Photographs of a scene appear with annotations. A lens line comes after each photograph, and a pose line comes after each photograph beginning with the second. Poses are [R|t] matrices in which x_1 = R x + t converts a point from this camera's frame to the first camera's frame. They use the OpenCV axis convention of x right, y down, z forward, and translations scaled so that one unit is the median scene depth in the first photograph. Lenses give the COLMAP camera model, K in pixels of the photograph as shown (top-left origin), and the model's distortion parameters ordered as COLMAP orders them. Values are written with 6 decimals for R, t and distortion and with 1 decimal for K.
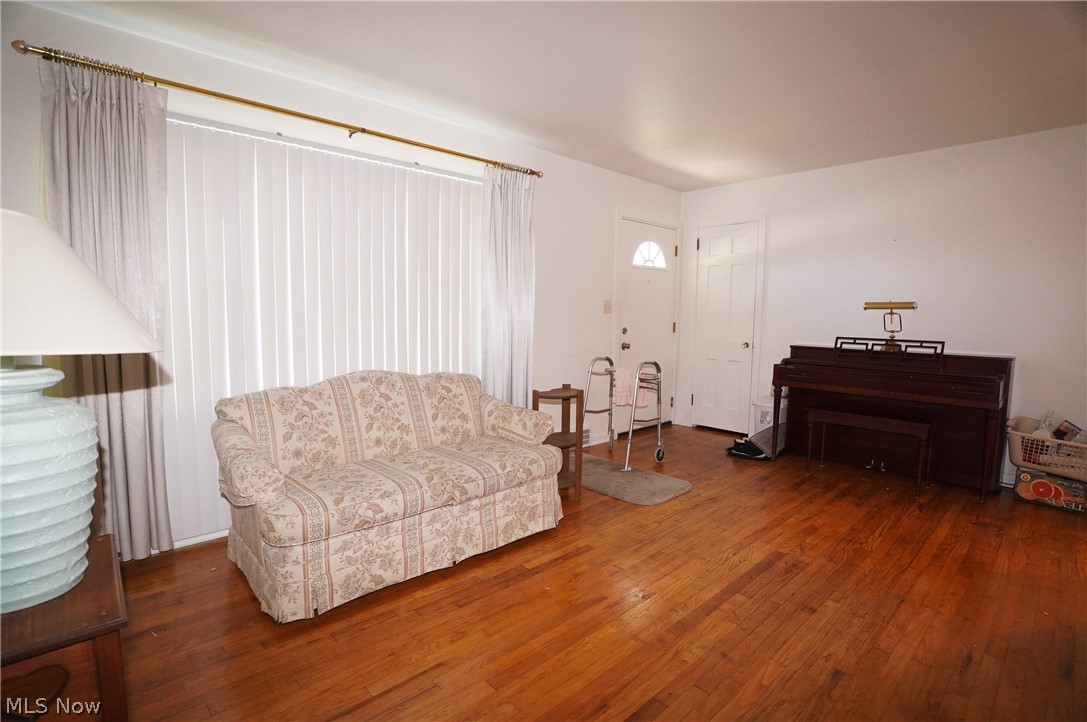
lens RADIAL K [[514.0, 0, 543.5], [0, 514.0, 361.0], [0, 0, 1]] dist [-0.037921, 0.000947]
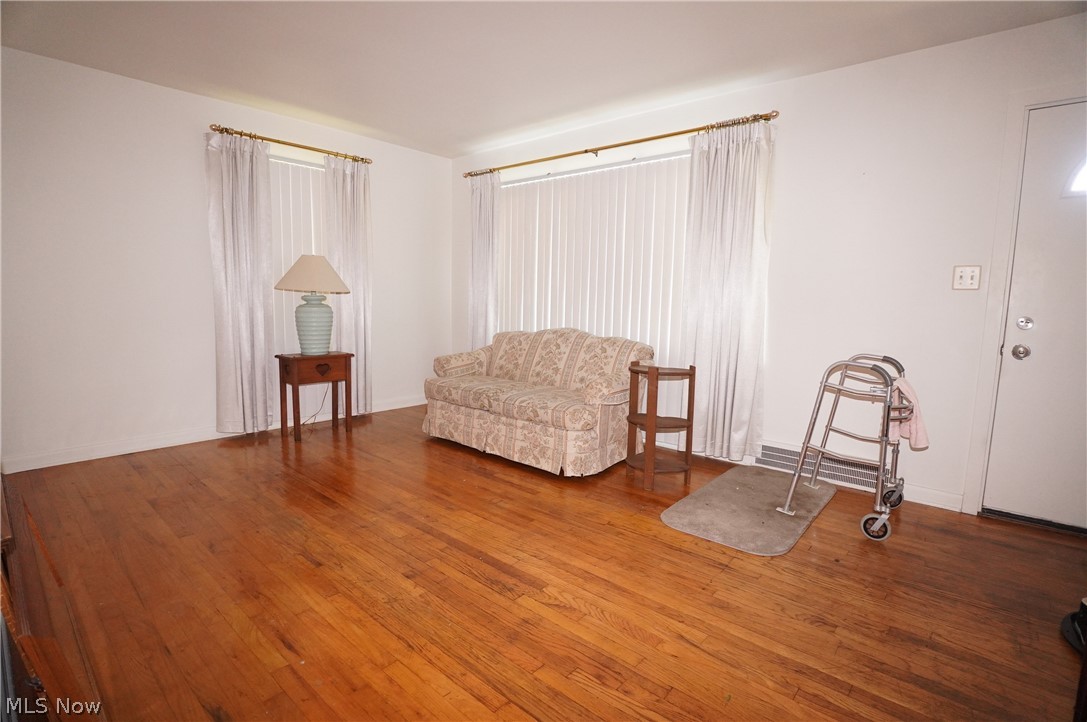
lens RADIAL K [[517.7, 0, 543.5], [0, 517.7, 361.0], [0, 0, 1]] dist [-0.053726, -0.000138]
pose [[0.112886, 0.114347, -0.987006, 1.175729], [-0.111957, 0.988494, 0.101714, -0.031370], [0.987280, 0.099020, 0.124389, 0.867911]]
